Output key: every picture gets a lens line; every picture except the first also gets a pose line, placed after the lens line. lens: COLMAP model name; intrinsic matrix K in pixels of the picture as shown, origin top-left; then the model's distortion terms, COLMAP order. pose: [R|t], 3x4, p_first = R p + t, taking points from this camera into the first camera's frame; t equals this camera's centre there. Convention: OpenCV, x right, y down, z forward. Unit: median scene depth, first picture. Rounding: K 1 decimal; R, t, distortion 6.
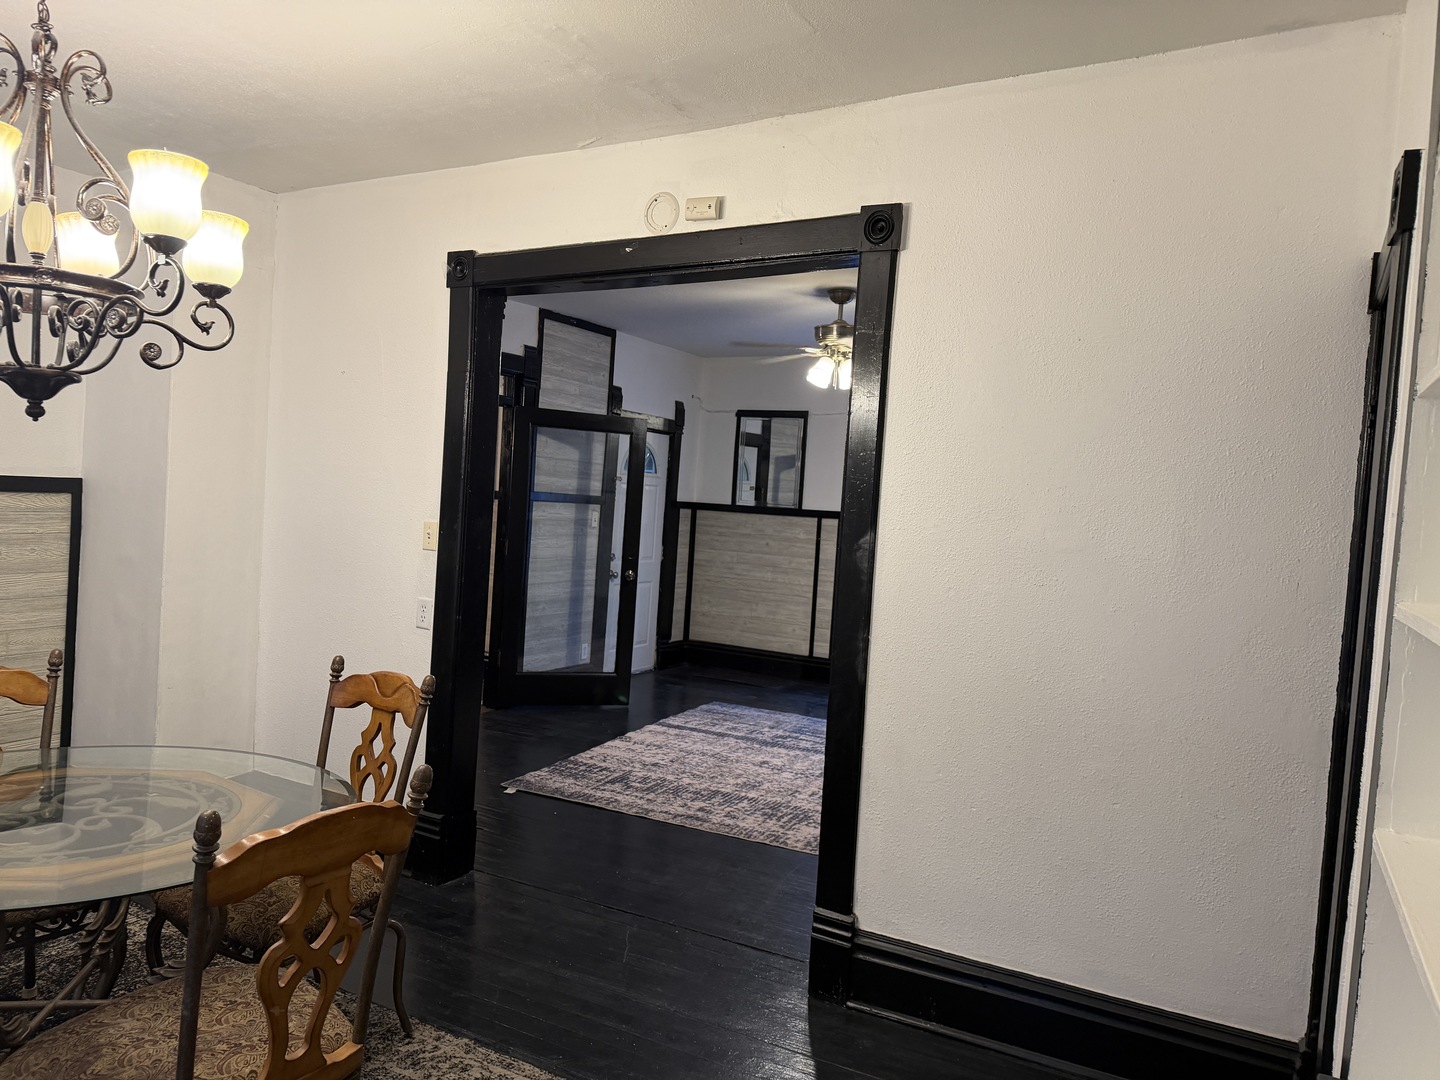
lens RADIAL K [[982.8, 0, 719.5], [0, 982.8, 547.0], [0, 0, 1]] dist [0.115645, -0.147392]
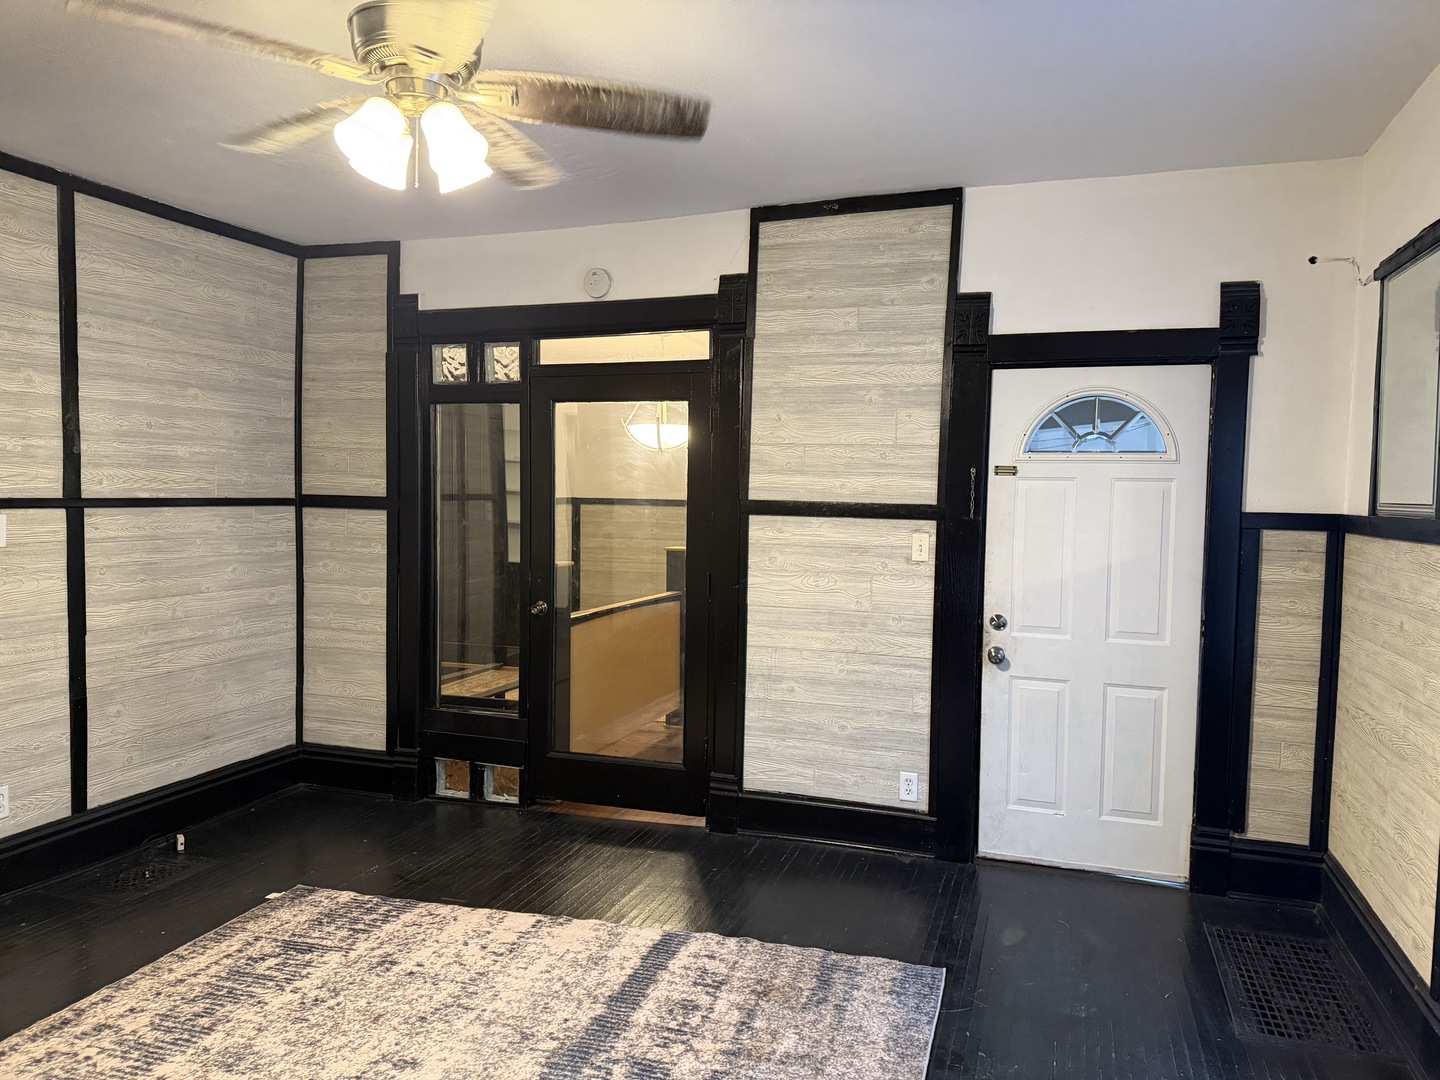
lens RADIAL K [[1018.6, 0, 720.0], [0, 1018.6, 540.0], [0, 0, 1]] dist [0.006288, -0.001672]
pose [[0.170635, -0.003452, -0.985328, 0.446543], [-0.050190, 0.998665, -0.012191, -0.022079], [0.984055, 0.051534, 0.170234, 0.871250]]
